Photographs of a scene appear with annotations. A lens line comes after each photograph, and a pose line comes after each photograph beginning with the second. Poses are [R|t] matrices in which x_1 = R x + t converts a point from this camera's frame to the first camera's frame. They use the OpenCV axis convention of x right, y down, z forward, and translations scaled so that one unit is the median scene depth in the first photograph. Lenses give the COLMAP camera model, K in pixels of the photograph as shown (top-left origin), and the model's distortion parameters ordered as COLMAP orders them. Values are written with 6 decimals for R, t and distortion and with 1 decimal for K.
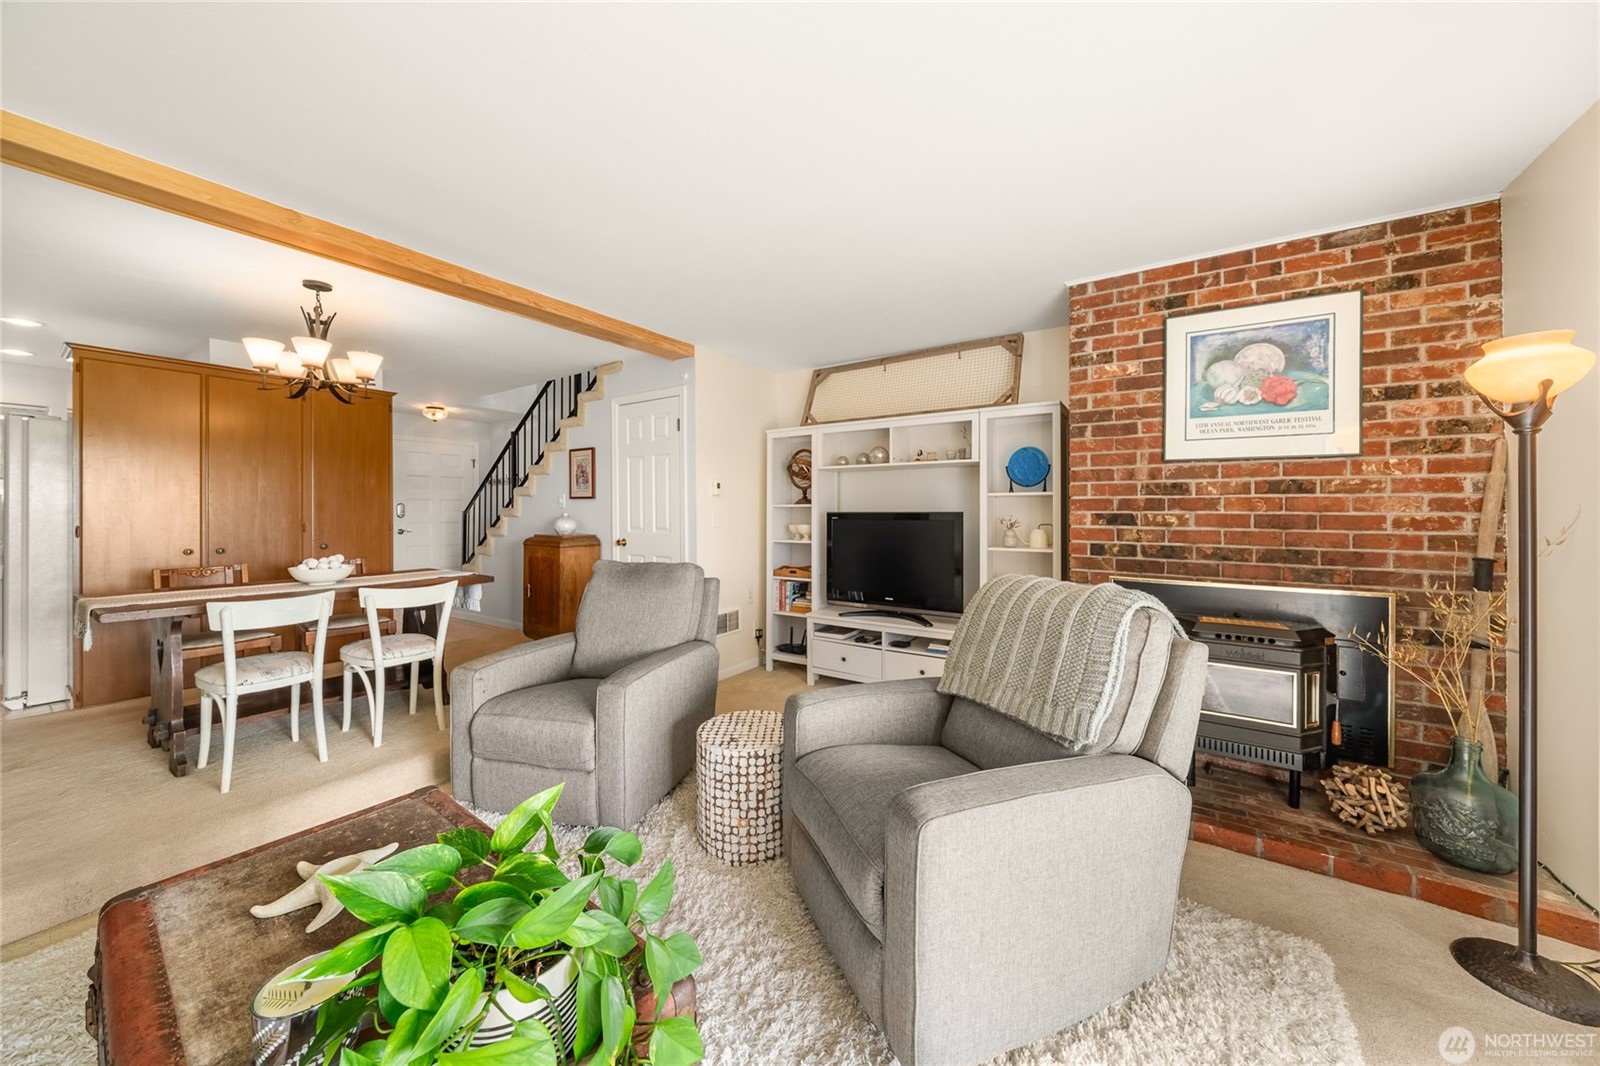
lens RADIAL K [[525.7, 0, 797.7], [0, 525.7, 515.4], [0, 0, 1]] dist [-0.006835, -0.000208]
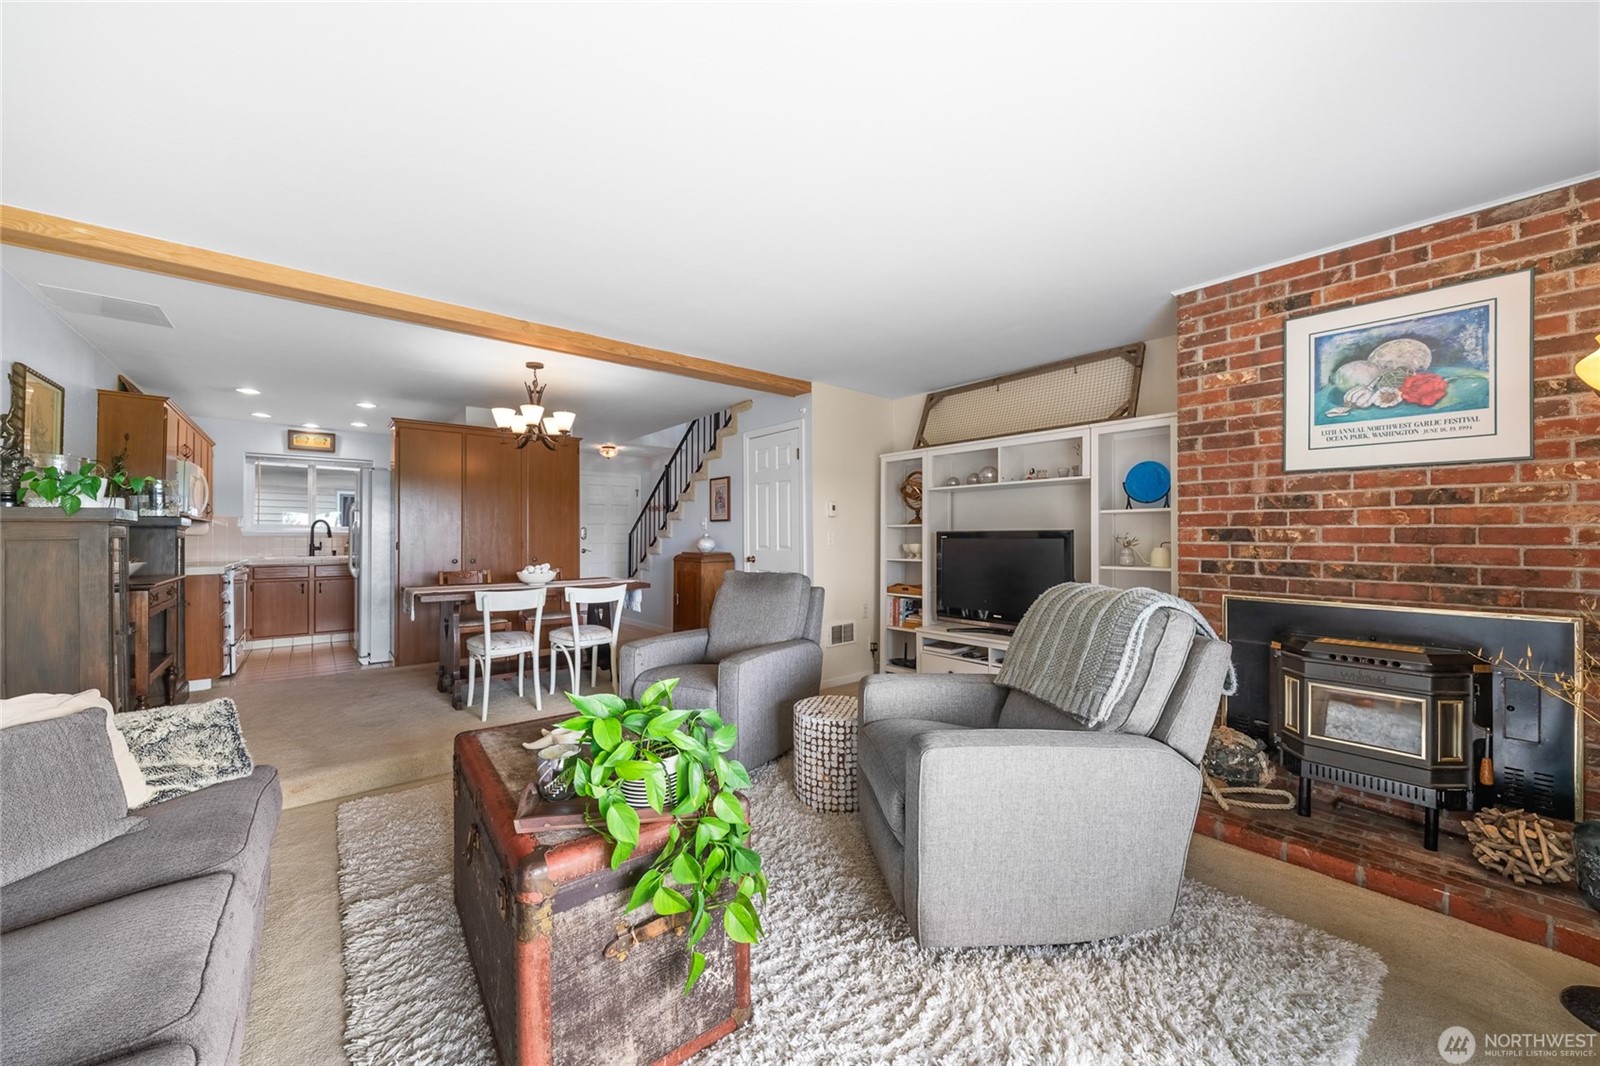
lens RADIAL K [[544.2, 0, 785.1], [0, 544.2, 538.3], [0, 0, 1]] dist [-0.009448, 0.000752]
pose [[0.958507, -0.001159, -0.285066, 0.112150], [-0.000036, 0.999991, -0.004188, 0.017413], [0.285069, 0.004025, 0.958499, -0.171597]]
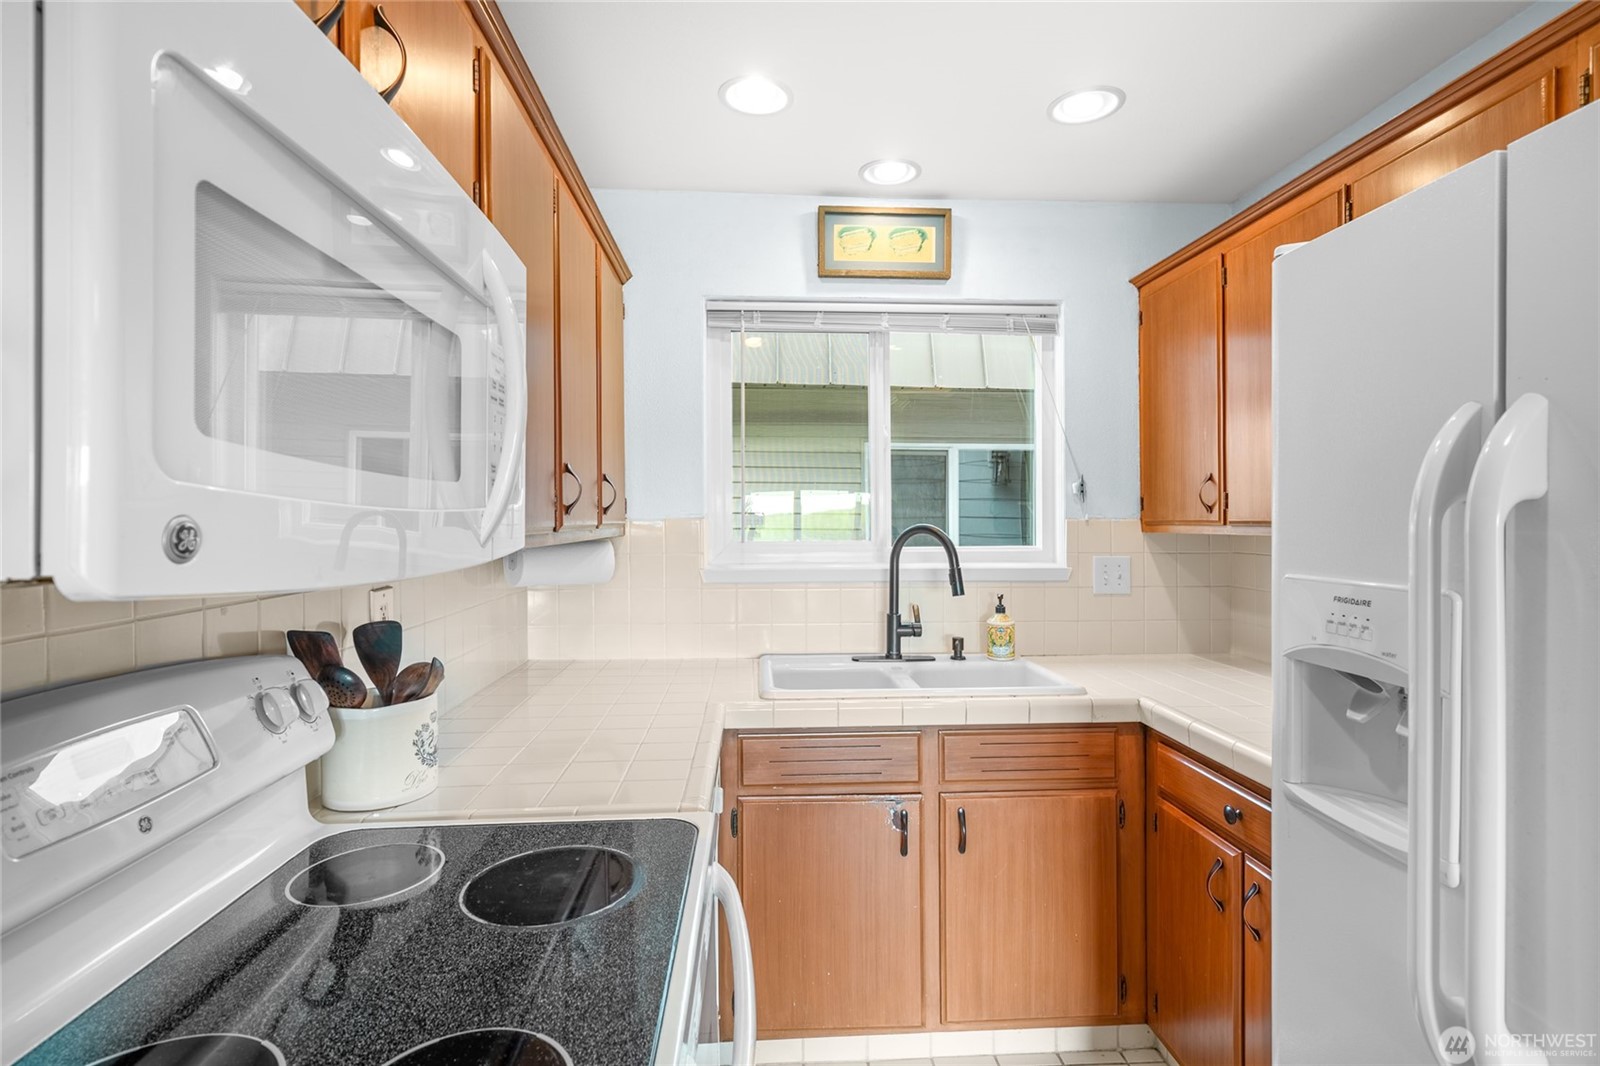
lens RADIAL K [[732.8, 0, 797.0], [0, 732.8, 520.4], [0, 0, 1]] dist [-0.005931, -0.000450]
pose [[0.604528, 0.004330, -0.796572, -1.735502], [-0.000977, 0.999989, 0.004695, -0.074707], [0.796583, -0.002060, 0.604525, 0.789160]]
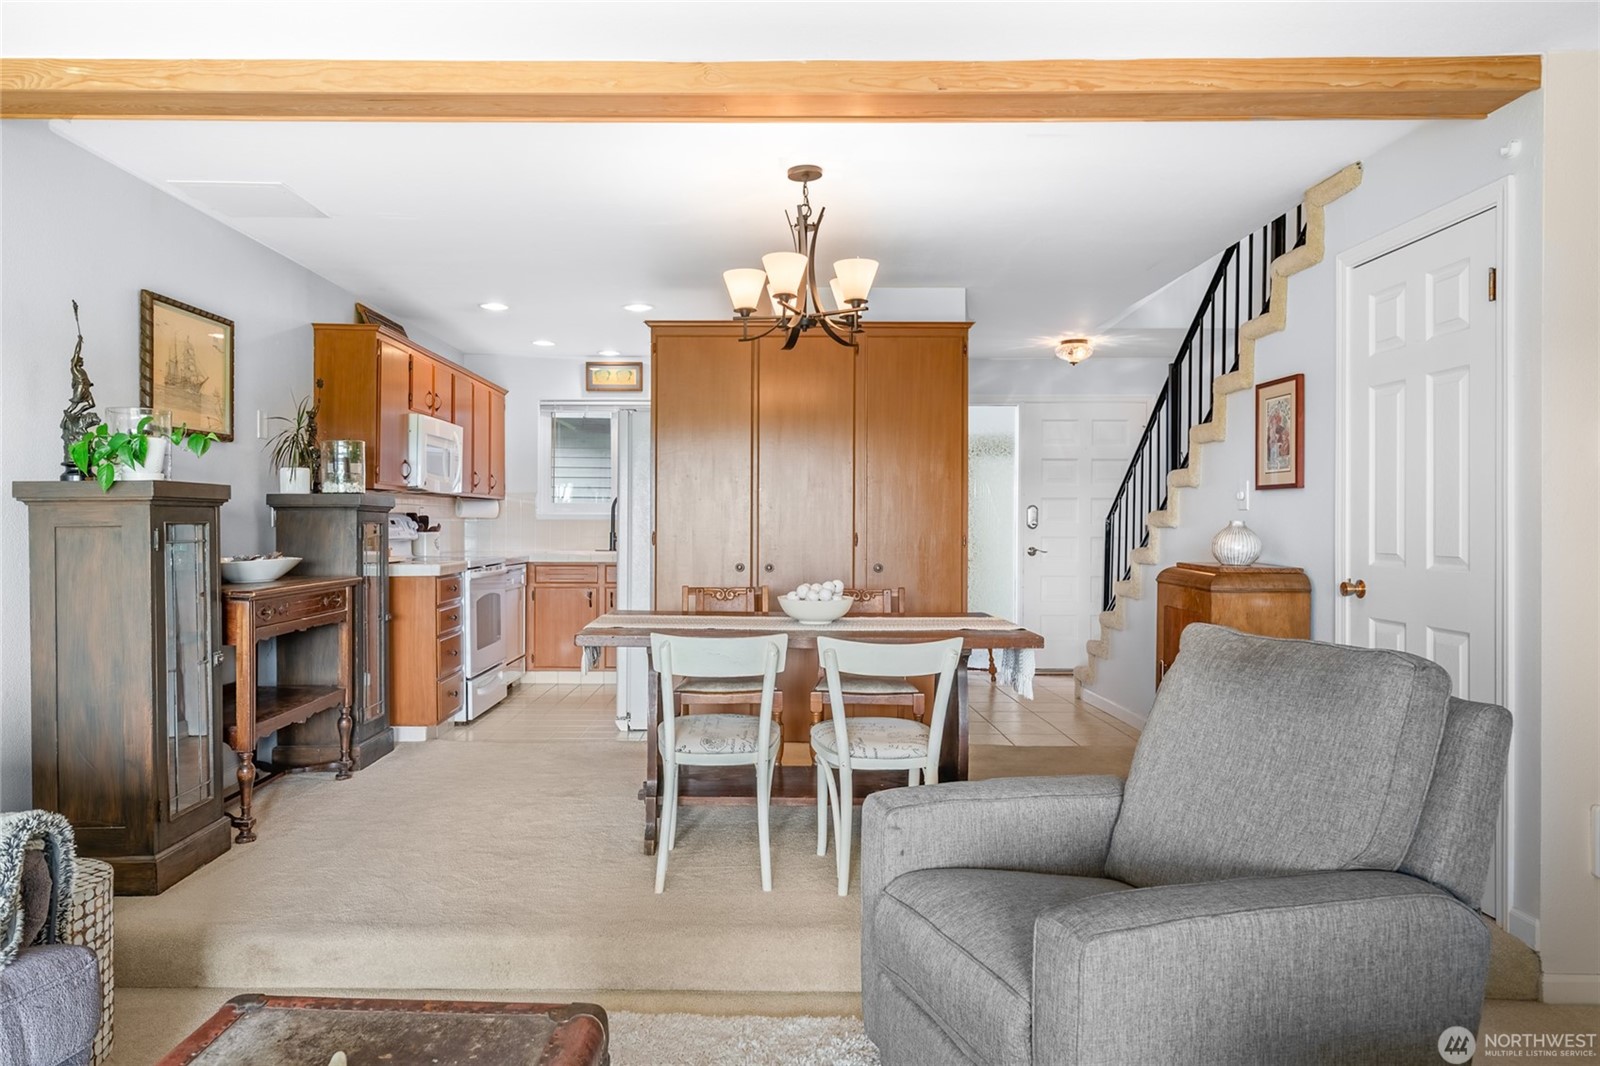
lens RADIAL K [[992.8, 0, 790.9], [0, 992.8, 537.6], [0, 0, 1]] dist [-0.007573, 0.004943]
pose [[0.561725, 0.016272, -0.827164, 0.119322], [-0.010685, 0.999866, 0.012413, 0.007786], [0.827255, 0.001865, 0.561824, 0.274078]]
